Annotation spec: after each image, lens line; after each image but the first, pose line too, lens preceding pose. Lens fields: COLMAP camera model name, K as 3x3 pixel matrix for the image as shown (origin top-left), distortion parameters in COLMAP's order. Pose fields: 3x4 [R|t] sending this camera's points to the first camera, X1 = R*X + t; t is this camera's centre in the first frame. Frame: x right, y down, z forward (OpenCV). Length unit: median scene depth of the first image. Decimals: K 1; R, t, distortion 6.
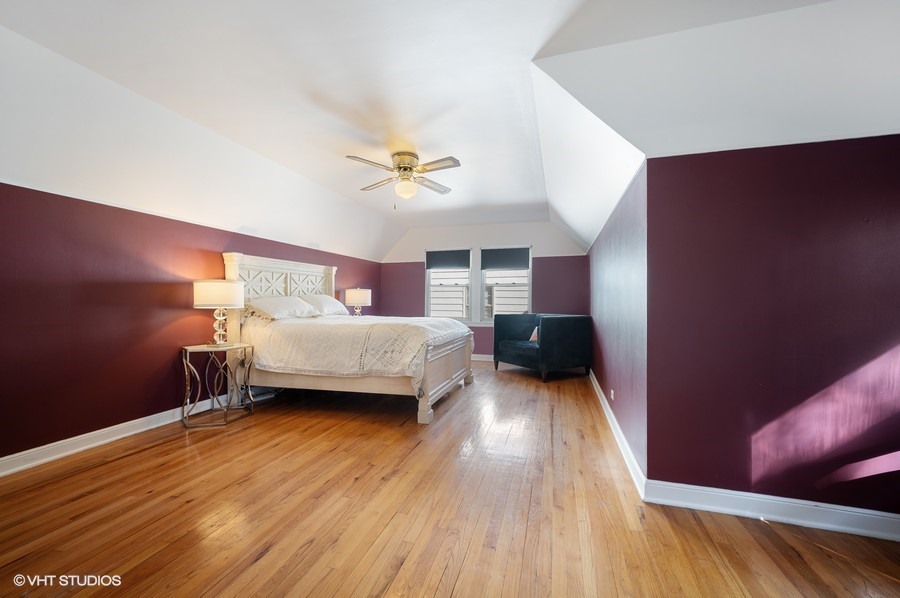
lens RADIAL K [[349.6, 0, 454.1], [0, 349.6, 302.0], [0, 0, 1]] dist [0.021149, 0.000018]
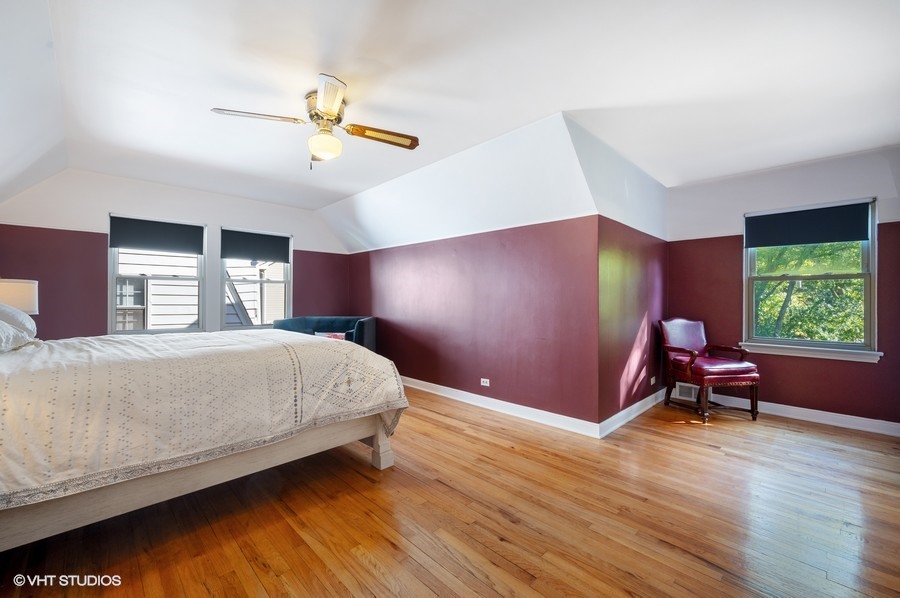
lens RADIAL K [[372.3, 0, 449.0], [0, 372.3, 294.5], [0, 0, 1]] dist [0.000740, 0.000021]
pose [[0.493296, 0.011118, 0.869790, -0.680829], [-0.003279, 0.999935, -0.010922, -0.022181], [-0.869855, 0.002536, 0.493300, 0.443575]]
